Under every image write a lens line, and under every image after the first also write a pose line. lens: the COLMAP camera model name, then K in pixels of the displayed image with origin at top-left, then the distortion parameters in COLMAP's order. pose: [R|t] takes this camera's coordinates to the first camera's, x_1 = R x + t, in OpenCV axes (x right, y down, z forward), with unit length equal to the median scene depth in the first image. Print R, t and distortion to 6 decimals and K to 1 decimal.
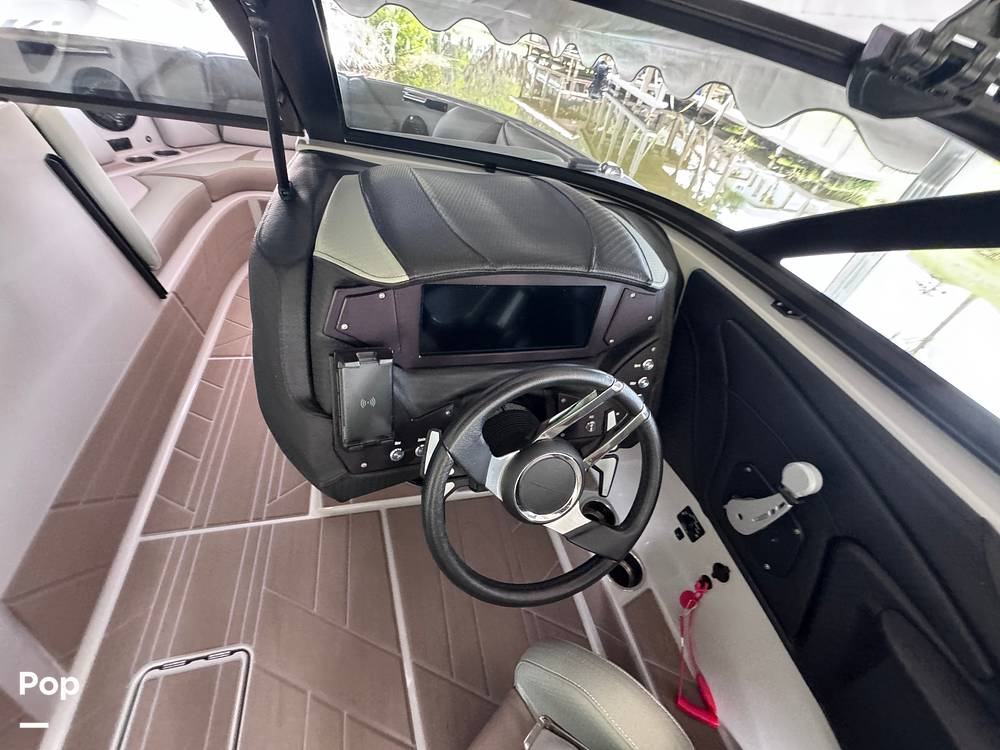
lens RADIAL K [[399.4, 0, 497.5], [0, 399.4, 377.5], [0, 0, 1]] dist [-0.004003, 0.001010]
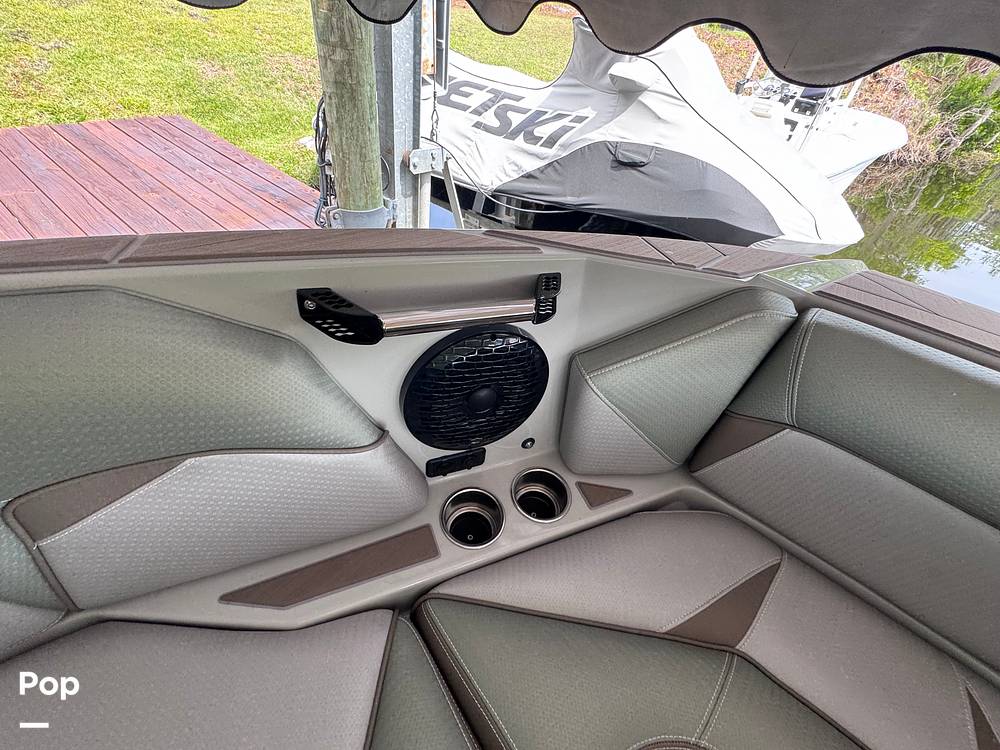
lens RADIAL K [[399.4, 0, 503.1], [0, 399.4, 377.8], [0, 0, 1]] dist [-0.004003, 0.001010]
pose [[0.606710, 0.482767, -0.631537, -0.677419], [-0.548232, 0.829409, 0.107347, -0.692849], [0.575626, 0.281100, 0.767879, 0.664552]]
